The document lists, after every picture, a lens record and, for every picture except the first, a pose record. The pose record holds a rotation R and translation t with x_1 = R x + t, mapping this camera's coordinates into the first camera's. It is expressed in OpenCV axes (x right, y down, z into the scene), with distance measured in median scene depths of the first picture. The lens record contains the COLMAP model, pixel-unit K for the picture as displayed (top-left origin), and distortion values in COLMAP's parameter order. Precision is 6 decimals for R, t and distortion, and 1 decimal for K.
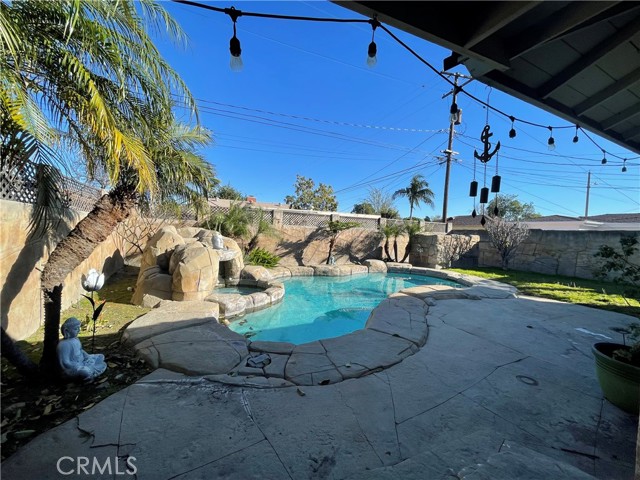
lens RADIAL K [[256.4, 0, 319.6], [0, 256.4, 239.5], [0, 0, 1]] dist [0.000531, 0.000016]
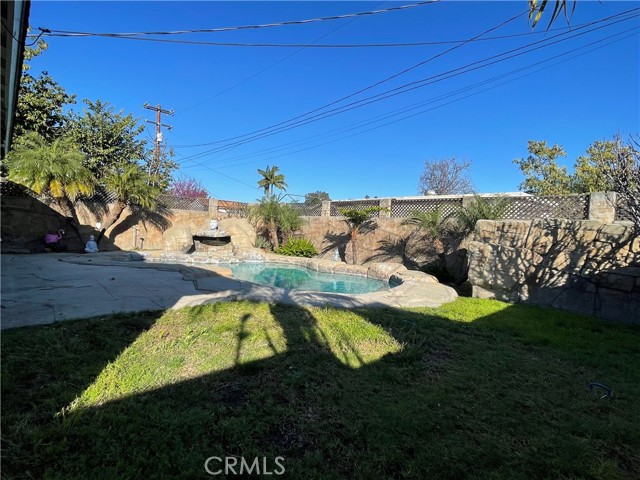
lens RADIAL K [[320.0, 0, 319.6], [0, 320.0, 240.3], [0, 0, 1]] dist [-0.000977, -0.000014]
pose [[0.278891, 0.009328, -0.960278, 0.947154], [-0.065562, 0.997805, -0.009348, 0.042997], [0.958082, 0.065565, 0.278890, 0.612229]]
